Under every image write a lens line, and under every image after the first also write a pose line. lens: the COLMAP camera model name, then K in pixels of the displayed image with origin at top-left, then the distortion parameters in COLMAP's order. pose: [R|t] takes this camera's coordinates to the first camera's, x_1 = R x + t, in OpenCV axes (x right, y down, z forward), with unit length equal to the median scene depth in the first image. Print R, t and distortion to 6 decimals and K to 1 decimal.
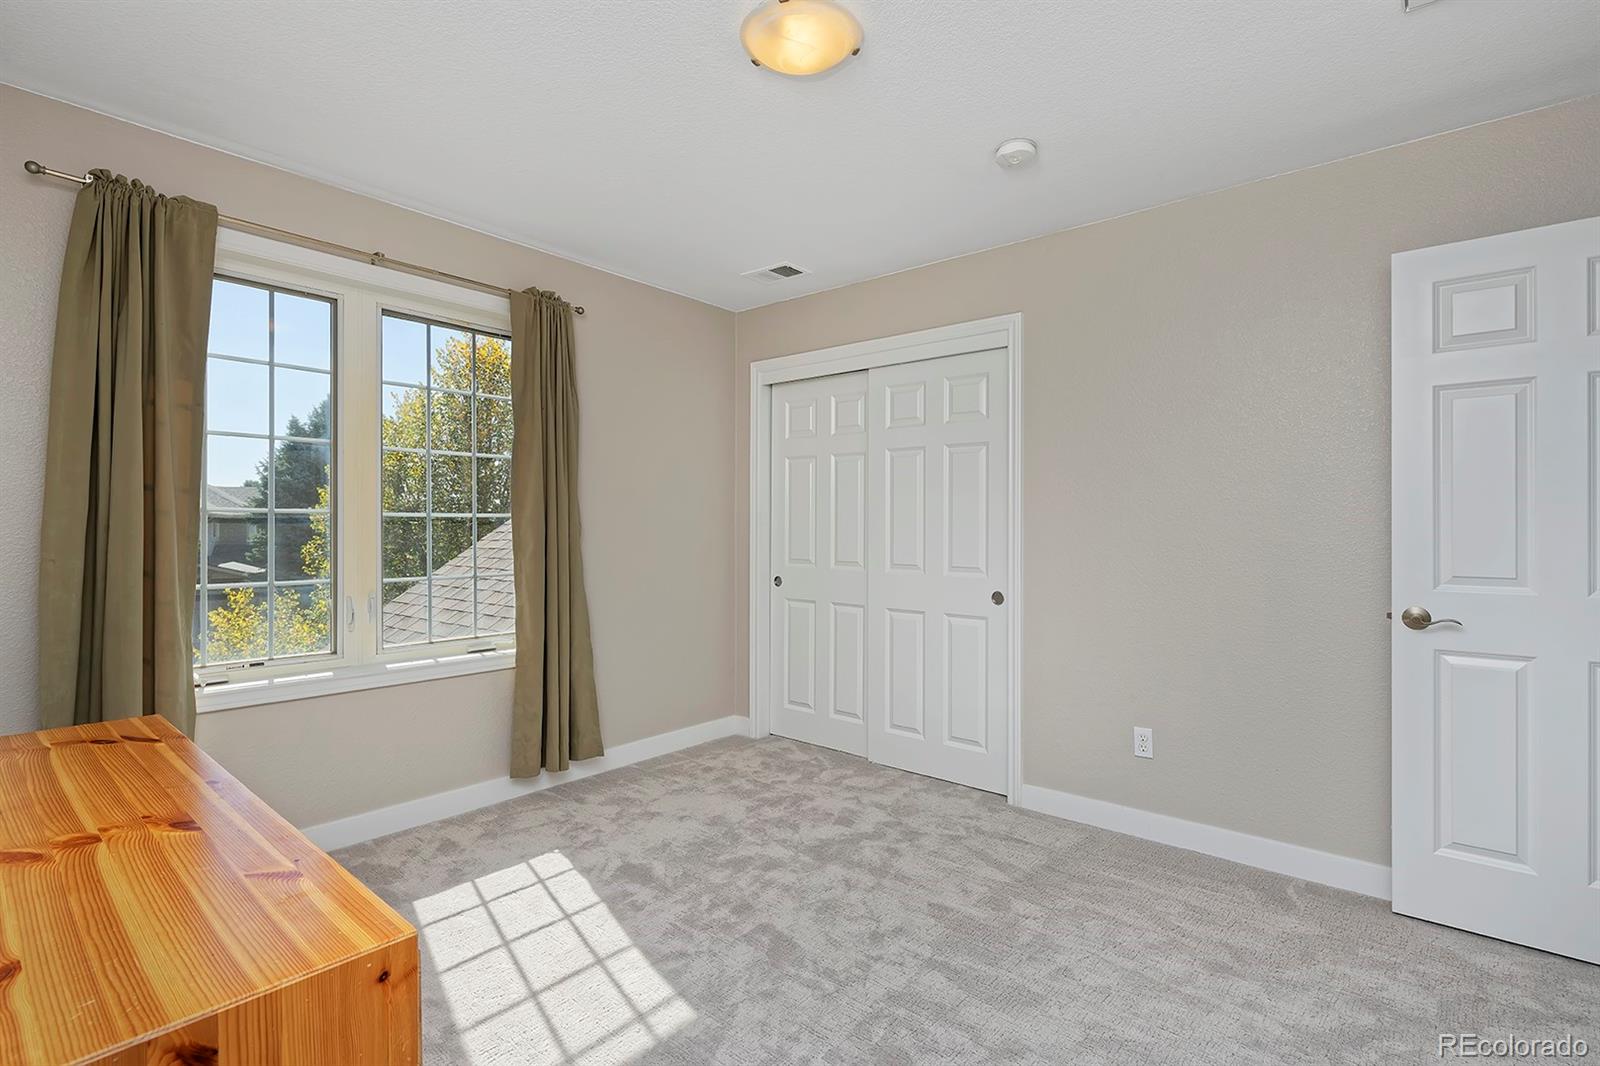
lens RADIAL K [[760.5, 0, 811.7], [0, 760.5, 535.5], [0, 0, 1]] dist [0.001504, 0.000034]
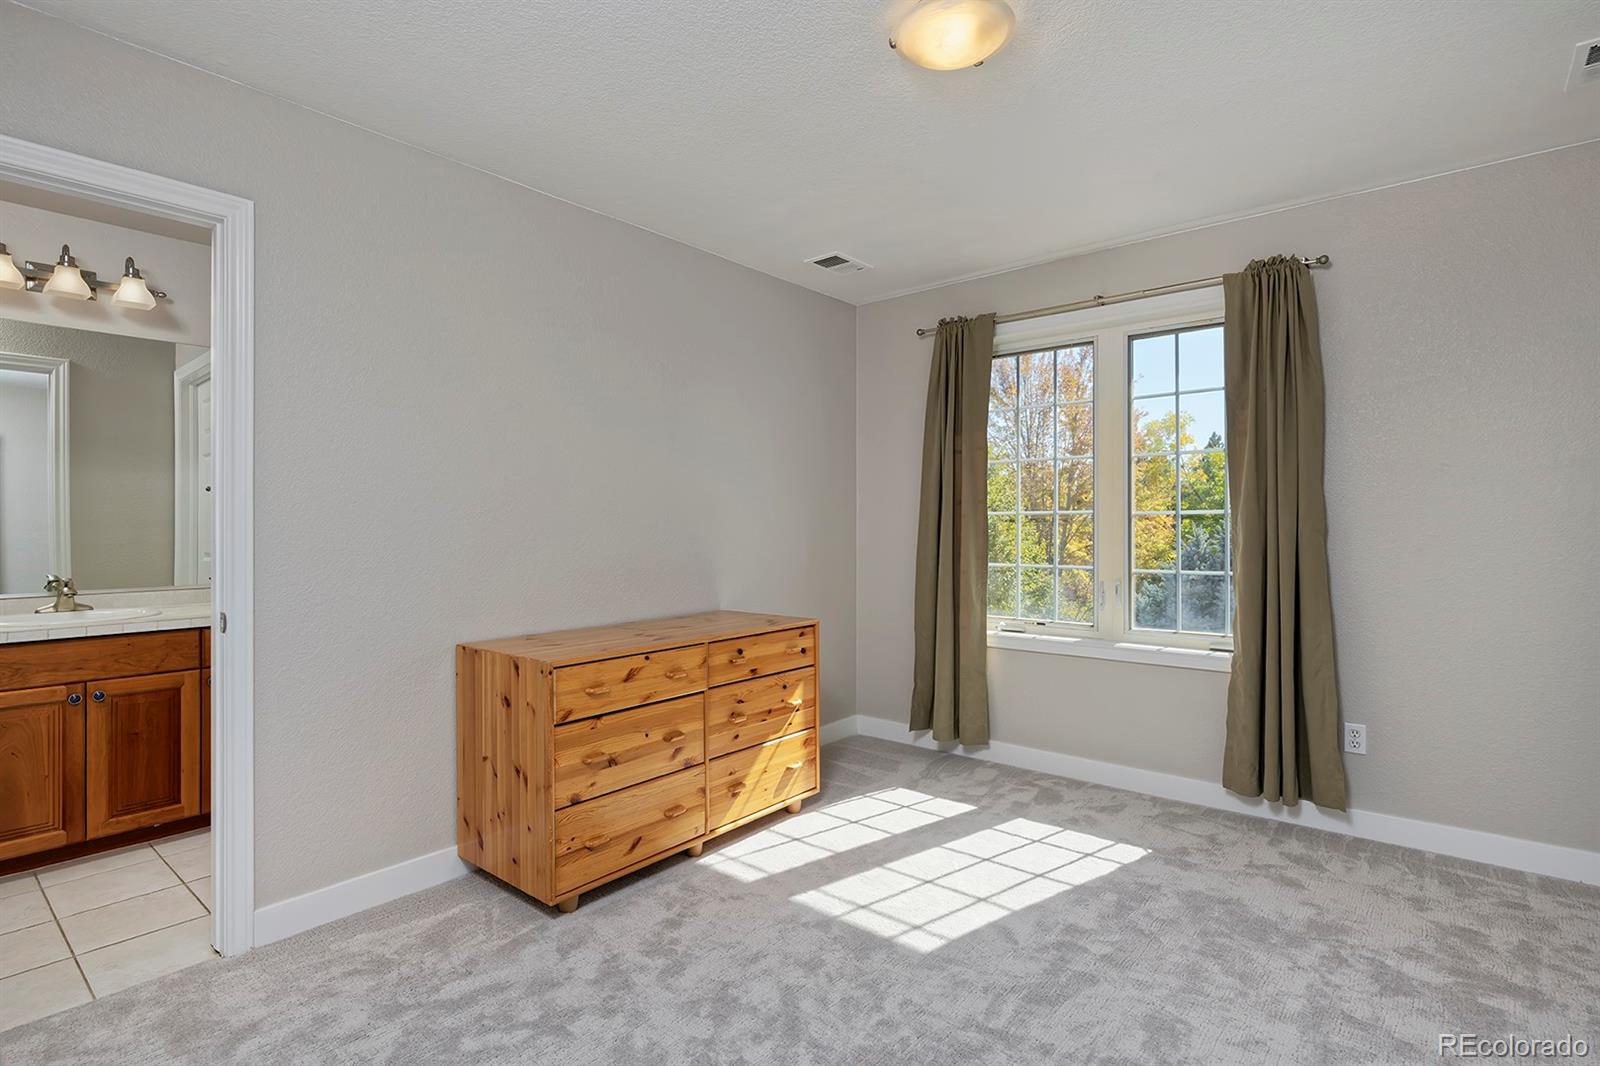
lens RADIAL K [[786.8, 0, 800.0], [0, 786.8, 533.0], [0, 0, 1]] dist [-0.001776, -0.000009]
pose [[-0.007470, 0.003465, -0.999966, 0.641088], [-0.008532, 0.999957, 0.003528, 0.002120], [0.999936, 0.008558, -0.007440, 0.512594]]
